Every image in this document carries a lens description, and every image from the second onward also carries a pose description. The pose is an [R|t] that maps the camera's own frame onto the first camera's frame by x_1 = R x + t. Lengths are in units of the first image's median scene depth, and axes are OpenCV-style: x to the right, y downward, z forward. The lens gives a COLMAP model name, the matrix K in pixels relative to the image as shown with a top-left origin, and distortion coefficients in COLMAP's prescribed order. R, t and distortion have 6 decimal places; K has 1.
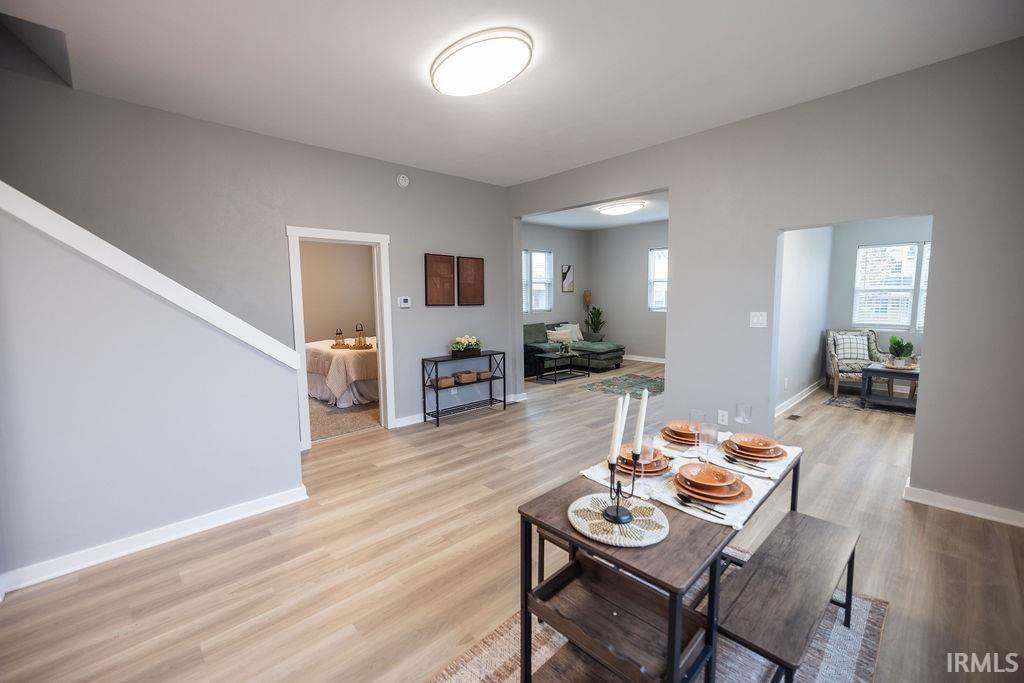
lens RADIAL K [[439.8, 0, 510.4], [0, 439.8, 342.5], [0, 0, 1]] dist [0.005932, 0.000706]
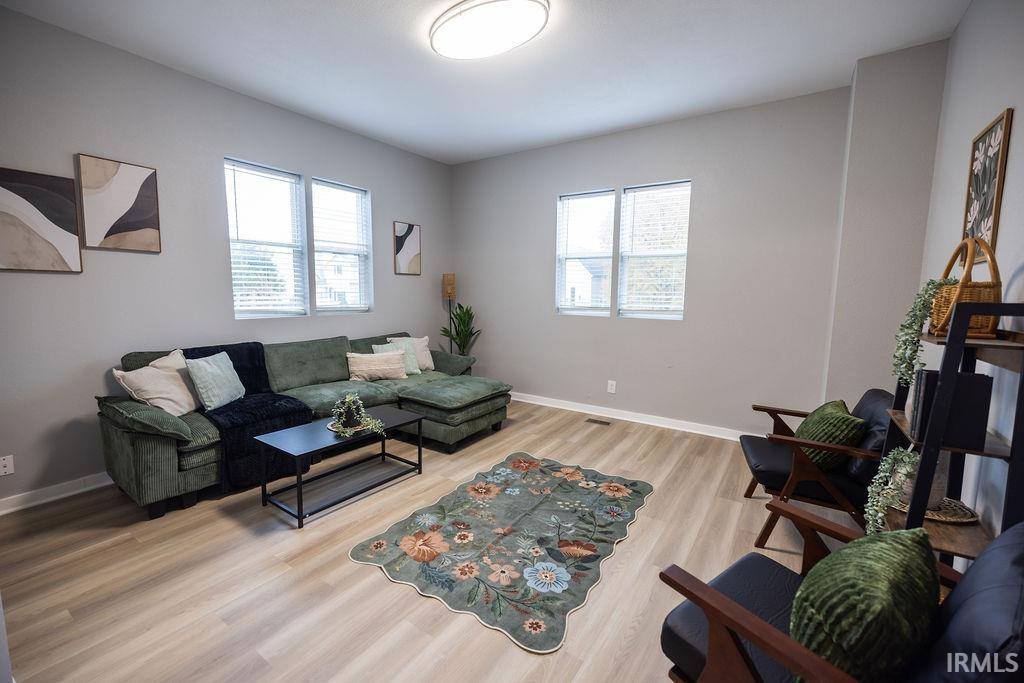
lens RADIAL K [[439.8, 0, 512.1], [0, 439.8, 339.5], [0, 0, 1]] dist [0.005932, 0.000706]
pose [[0.979806, -0.005018, 0.199889, 0.153176], [0.004283, 0.999982, 0.004108, -0.042014], [-0.199906, -0.003169, 0.979810, 0.486492]]
